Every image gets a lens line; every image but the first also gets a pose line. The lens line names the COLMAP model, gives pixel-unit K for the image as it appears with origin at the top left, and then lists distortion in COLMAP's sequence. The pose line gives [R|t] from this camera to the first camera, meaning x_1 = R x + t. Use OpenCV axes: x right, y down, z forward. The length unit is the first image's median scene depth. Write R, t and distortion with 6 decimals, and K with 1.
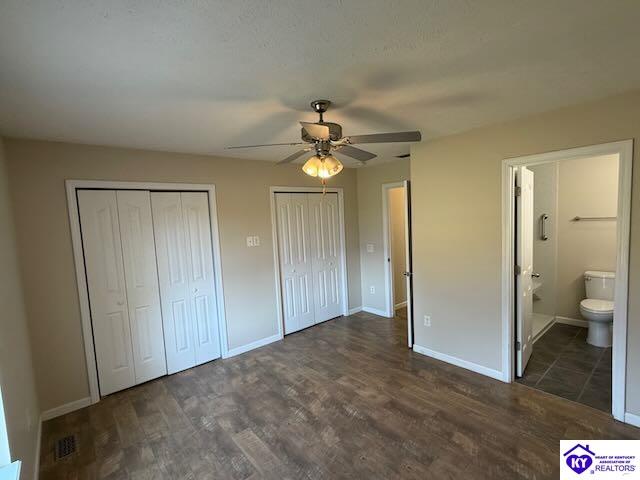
lens RADIAL K [[314.2, 0, 320.0], [0, 314.2, 240.0], [0, 0, 1]] dist [0.013040, 0.000337]
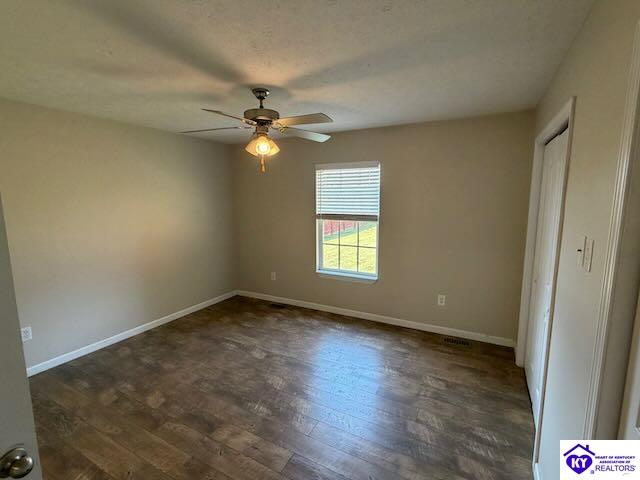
lens RADIAL K [[314.2, 0, 320.0], [0, 314.2, 240.0], [0, 0, 1]] dist [0.013040, 0.000337]
pose [[-0.932329, 0.105183, -0.345975, 0.186476], [0.024815, 0.973116, 0.228974, -0.118768], [0.360758, 0.204894, -0.909875, 1.628572]]
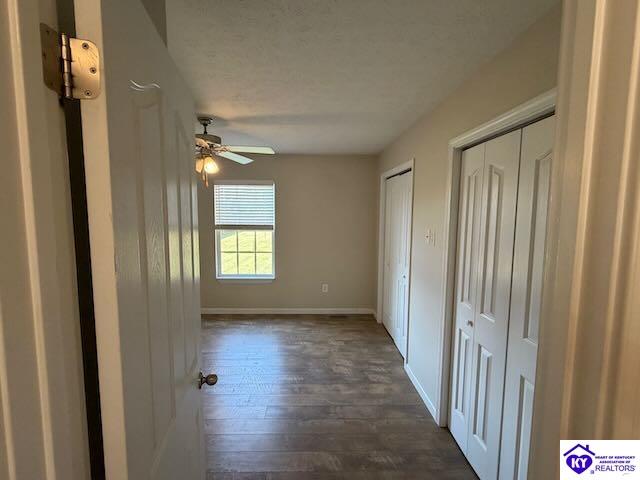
lens RADIAL K [[314.2, 0, 320.0], [0, 314.2, 240.0], [0, 0, 1]] dist [0.013040, 0.000337]
pose [[-0.631400, 0.118408, -0.766364, 0.577109], [-0.036526, 0.982635, 0.181917, -0.136105], [0.774596, 0.142855, -0.616111, 1.673090]]
